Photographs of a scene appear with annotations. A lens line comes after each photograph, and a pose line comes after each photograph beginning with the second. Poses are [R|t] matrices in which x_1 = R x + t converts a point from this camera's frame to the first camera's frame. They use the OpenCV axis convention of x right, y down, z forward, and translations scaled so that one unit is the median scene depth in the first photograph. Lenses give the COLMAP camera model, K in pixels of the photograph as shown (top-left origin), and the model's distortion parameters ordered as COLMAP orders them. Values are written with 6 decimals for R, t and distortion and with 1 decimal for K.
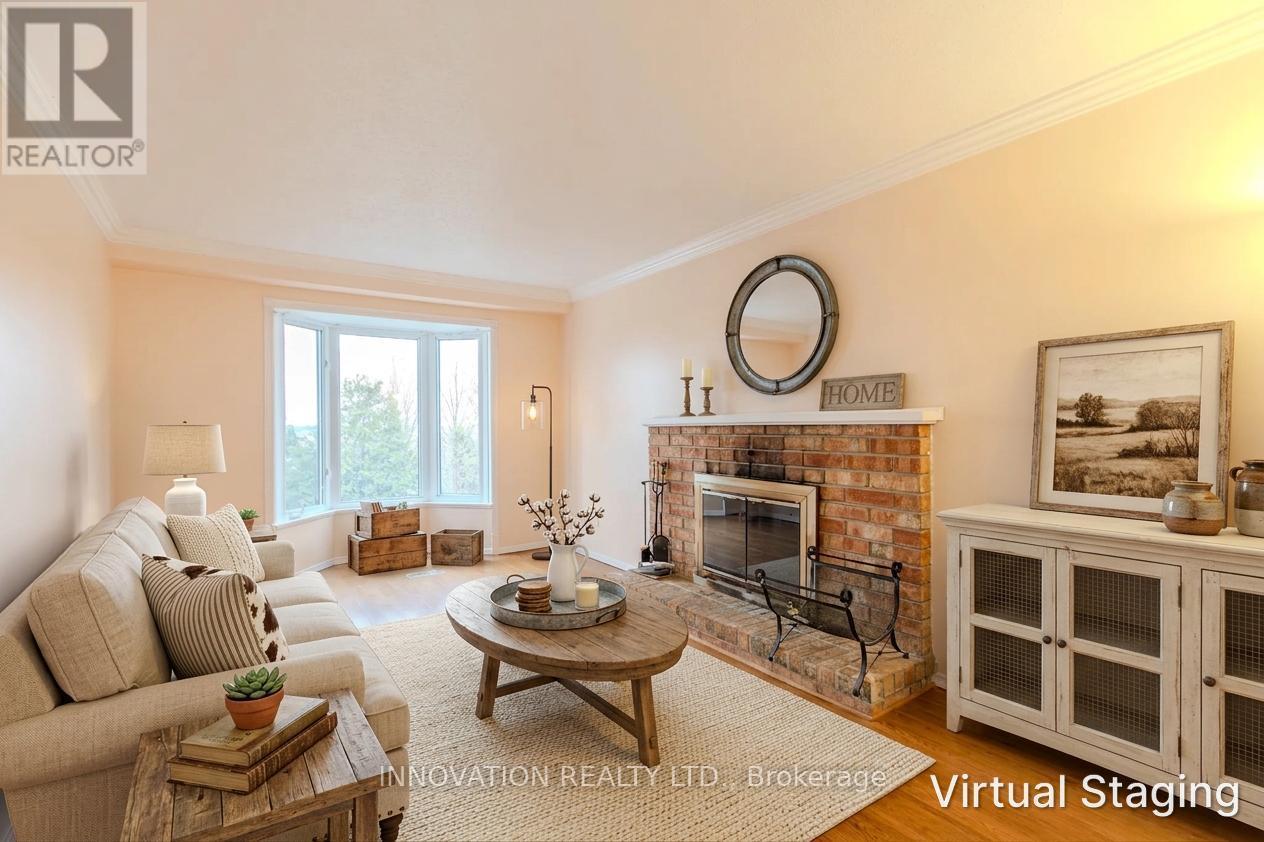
lens RADIAL K [[566.5, 0, 631.2], [0, 566.5, 428.1], [0, 0, 1]] dist [-0.000965, -0.000597]
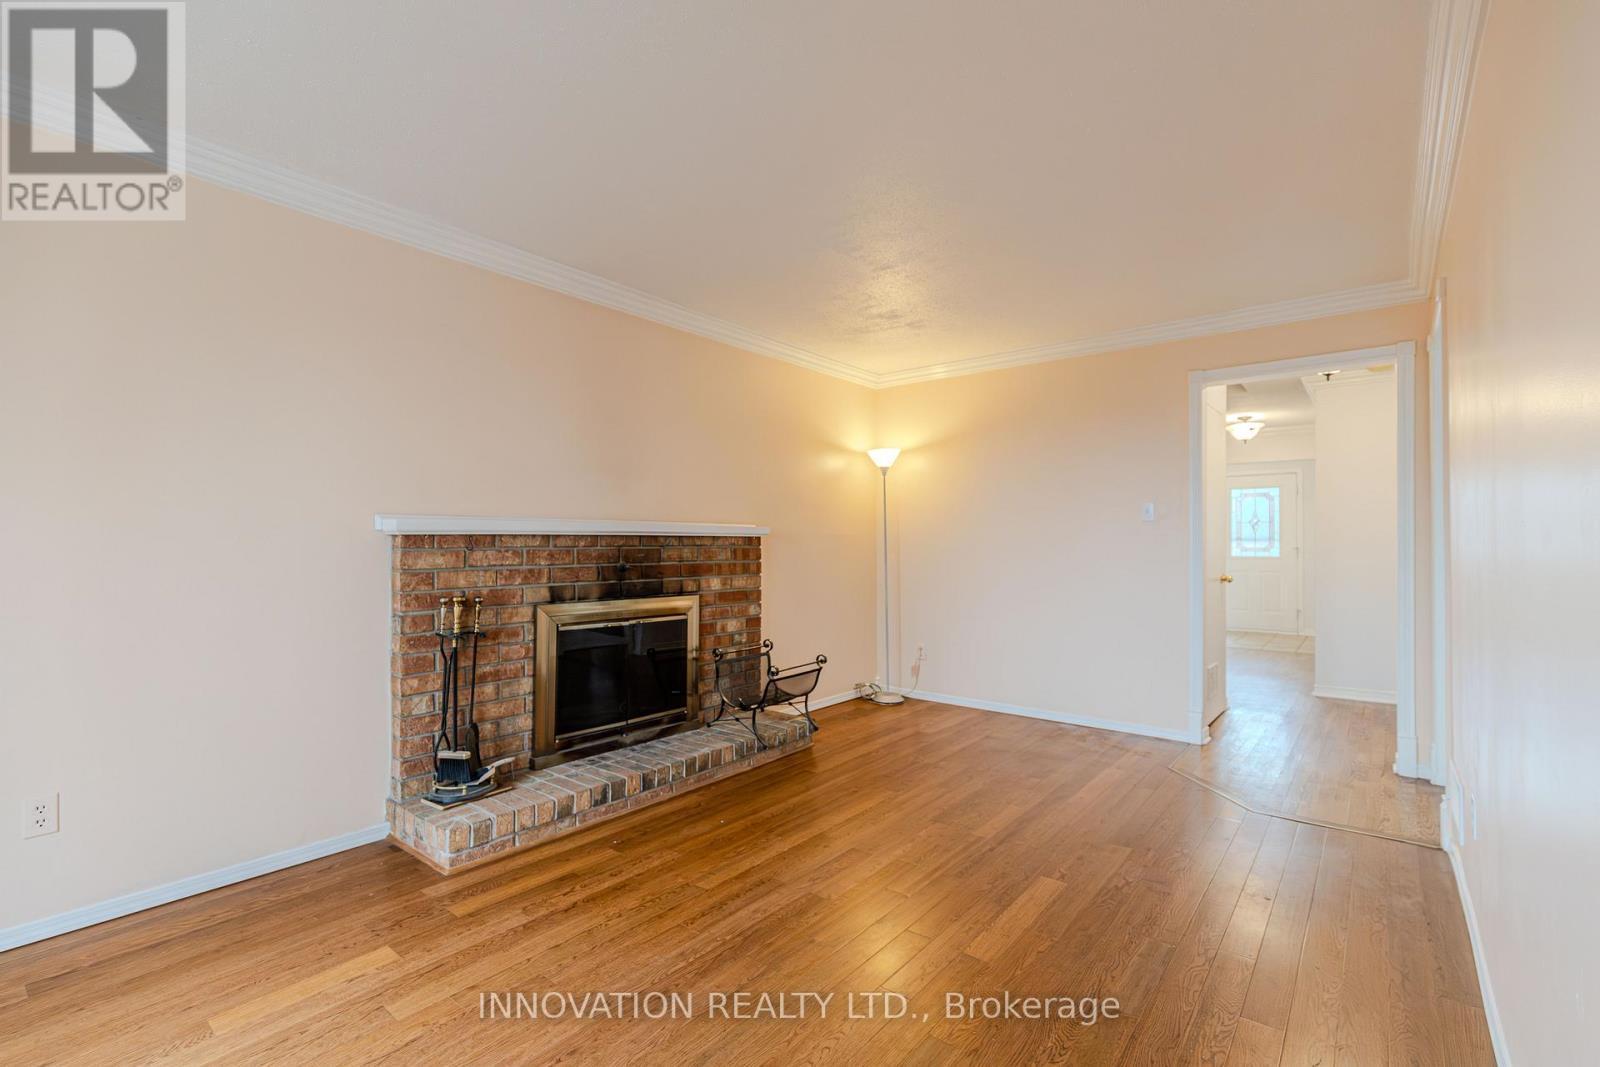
lens RADIAL K [[717.1, 0, 799.7], [0, 717.1, 536.6], [0, 0, 1]] dist [-0.000965, -0.000597]
pose [[-0.260894, 0.006493, 0.965346, -1.021914], [-0.000896, 0.999975, -0.006968, 0.004296], [-0.965367, -0.002683, -0.260881, 1.183318]]
